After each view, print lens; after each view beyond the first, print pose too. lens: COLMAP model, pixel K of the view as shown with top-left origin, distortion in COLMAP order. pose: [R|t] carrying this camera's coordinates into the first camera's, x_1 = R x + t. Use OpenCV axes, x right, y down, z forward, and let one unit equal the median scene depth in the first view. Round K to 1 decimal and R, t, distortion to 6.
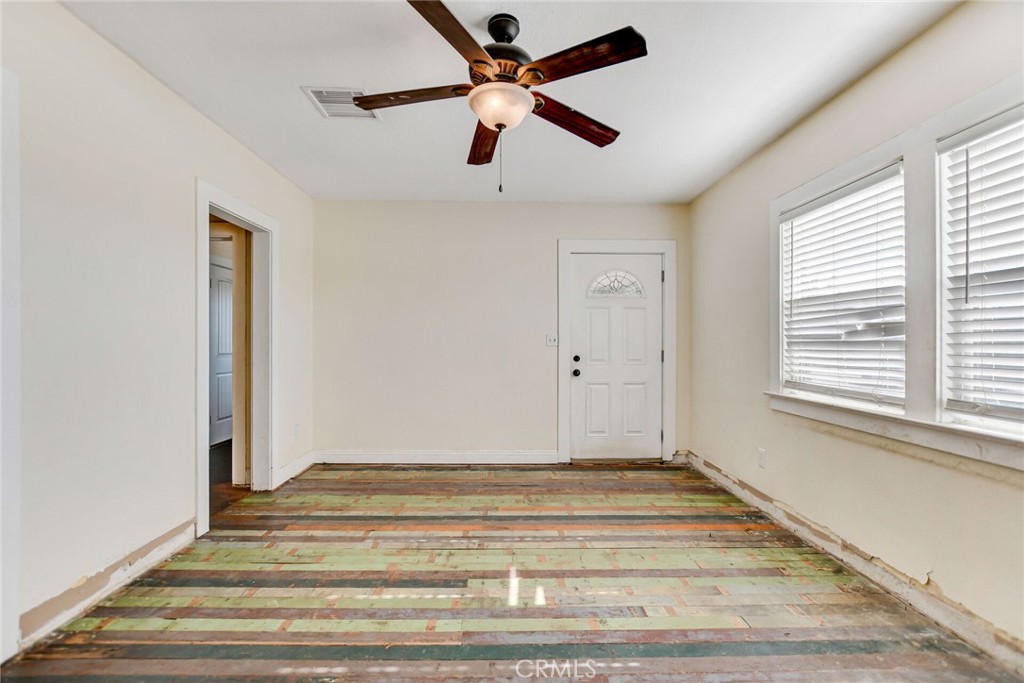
lens RADIAL K [[452.2, 0, 510.1], [0, 452.2, 340.9], [0, 0, 1]] dist [-0.016326, 0.000747]
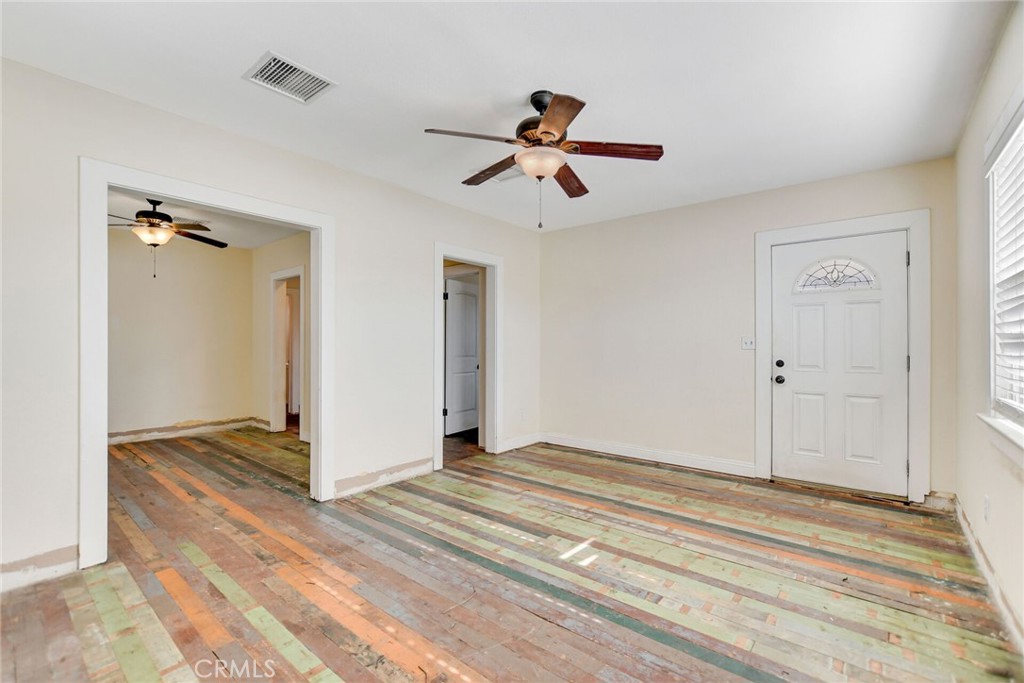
lens RADIAL K [[451.4, 0, 509.3], [0, 451.4, 345.9], [0, 0, 1]] dist [-0.015184, 0.000713]
pose [[0.753482, -0.002914, -0.657462, 0.560224], [0.003856, 0.999993, -0.000014, 0.003361], [0.657457, -0.002524, 0.753488, -0.018307]]
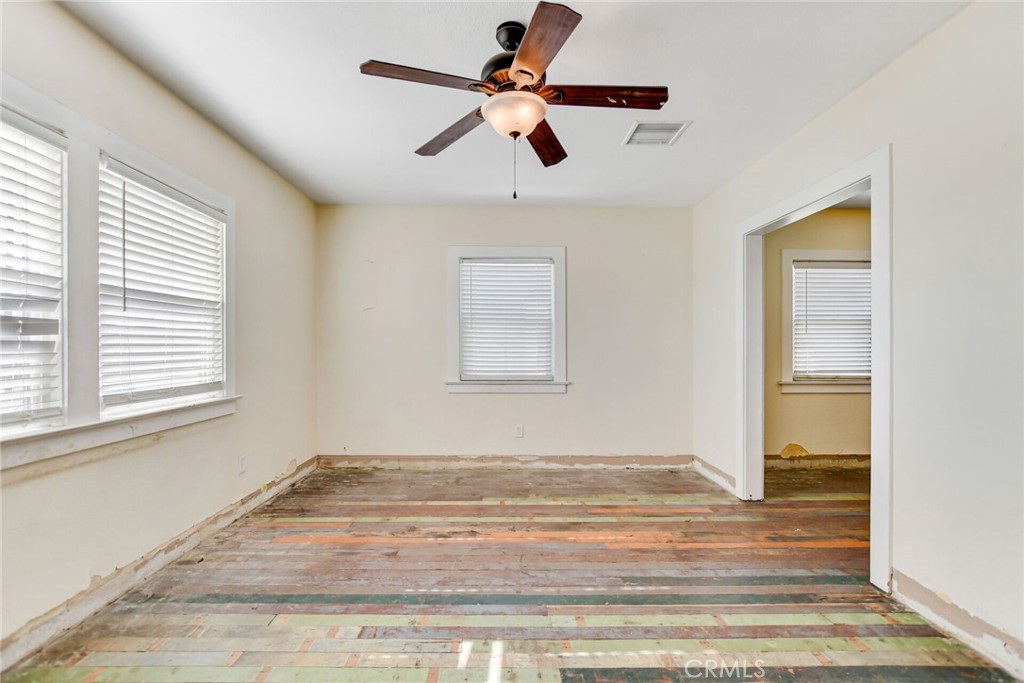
lens RADIAL K [[454.7, 0, 507.4], [0, 454.7, 350.2], [0, 0, 1]] dist [-0.013074, 0.000515]
pose [[-0.999884, -0.008596, 0.012545, -0.010856], [-0.008565, 0.999960, 0.002555, 0.005267], [-0.012567, 0.002447, -0.999918, 1.494229]]
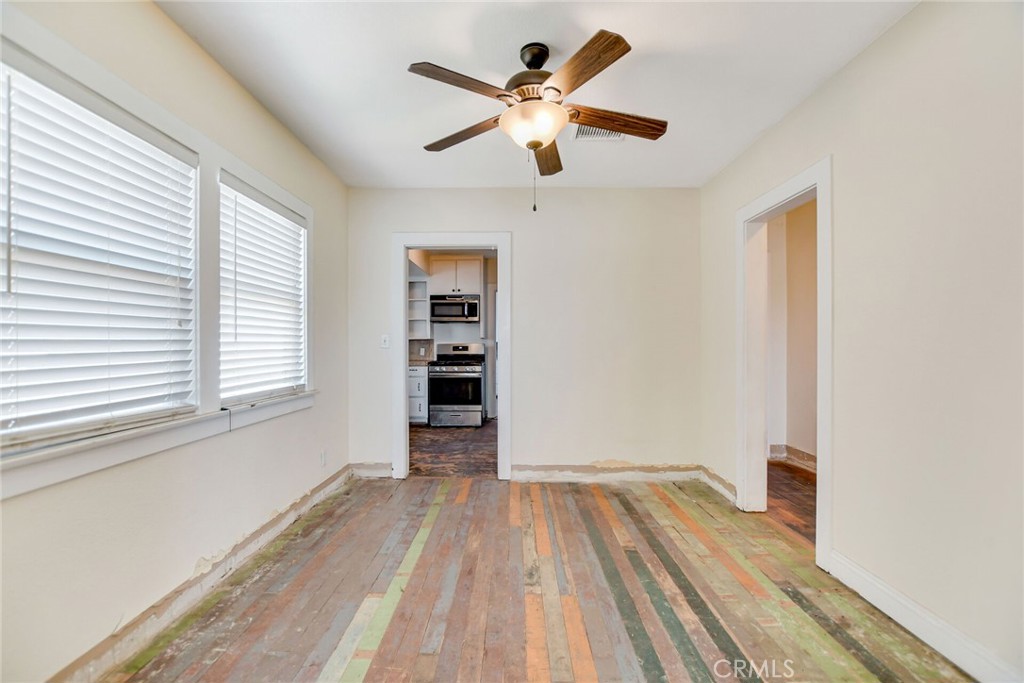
lens RADIAL K [[452.2, 0, 510.1], [0, 452.2, 340.9], [0, 0, 1]] dist [-0.016326, 0.000747]
pose [[-0.026406, -0.011757, -0.999582, -0.652200], [0.004220, 0.999921, -0.011872, -0.004017], [0.999642, -0.004532, -0.026354, 0.331683]]
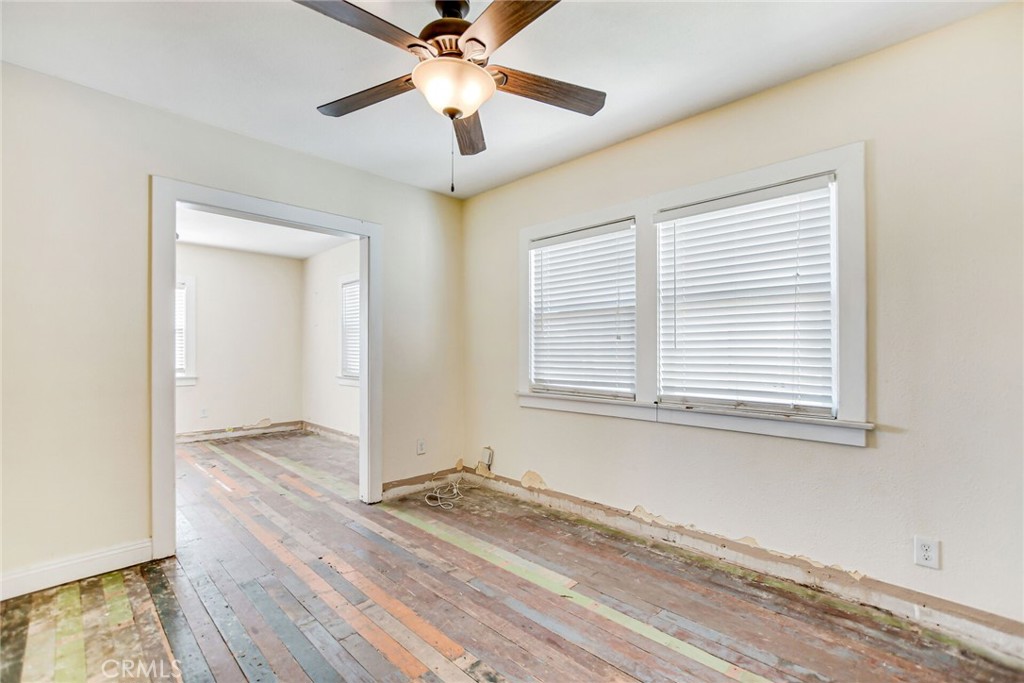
lens RADIAL K [[454.7, 0, 507.4], [0, 454.7, 350.2], [0, 0, 1]] dist [-0.013074, 0.000515]
pose [[-0.694404, -0.004940, 0.719568, -2.023434], [-0.008823, 0.999960, -0.001649, -0.006835], [-0.719531, -0.007493, -0.694420, 0.772963]]
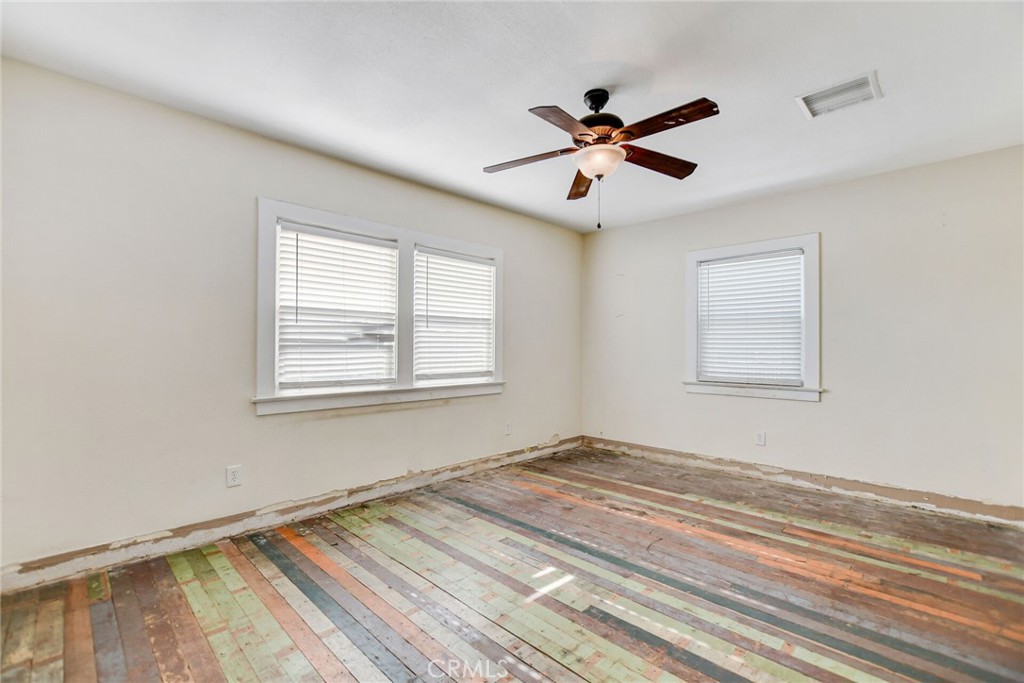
lens RADIAL K [[451.4, 0, 509.3], [0, 451.4, 345.9], [0, 0, 1]] dist [-0.015184, 0.000713]
pose [[-0.695581, -0.004664, 0.718433, -0.555841], [-0.009840, 0.999947, -0.003035, 0.001626], [-0.718380, -0.009181, -0.695590, 1.516729]]
